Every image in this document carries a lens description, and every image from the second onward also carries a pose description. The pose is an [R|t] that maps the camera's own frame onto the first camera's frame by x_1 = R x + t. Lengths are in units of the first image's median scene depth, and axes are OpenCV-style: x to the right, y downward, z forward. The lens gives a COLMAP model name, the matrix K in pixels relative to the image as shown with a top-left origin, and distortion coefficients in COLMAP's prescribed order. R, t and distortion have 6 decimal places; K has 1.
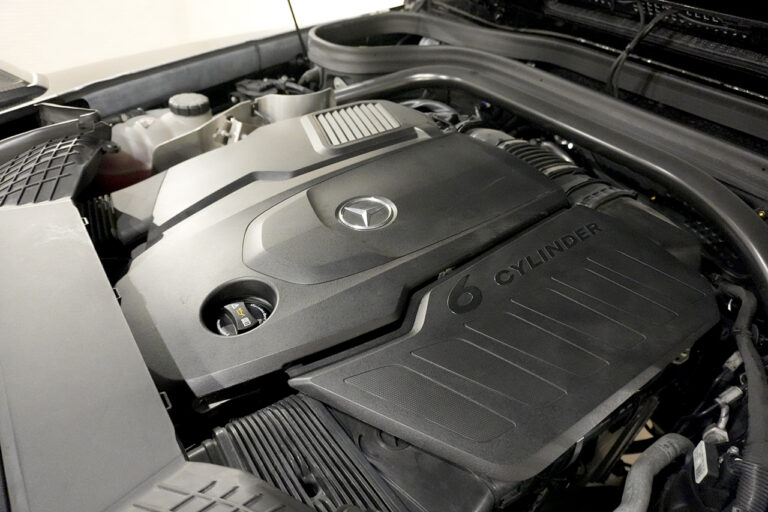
lens RADIAL K [[530.3, 0, 382.9], [0, 530.3, 259.6], [0, 0, 1]] dist [-0.003142, -0.004736]
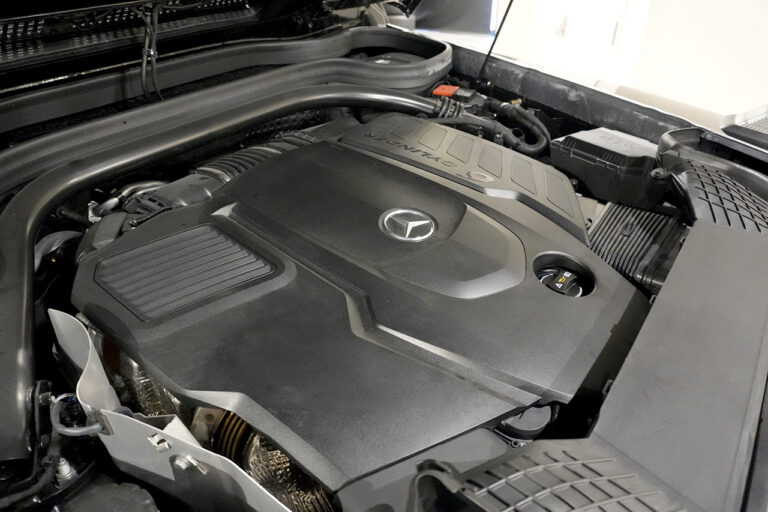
lens RADIAL K [[530.3, 0, 380.6], [0, 530.3, 255.5], [0, 0, 1]] dist [-0.003142, -0.004736]
pose [[-0.321161, -0.573898, 0.753324, -0.596125], [0.538136, 0.543965, 0.643826, -0.539533], [-0.779273, 0.612162, 0.134135, 0.676775]]
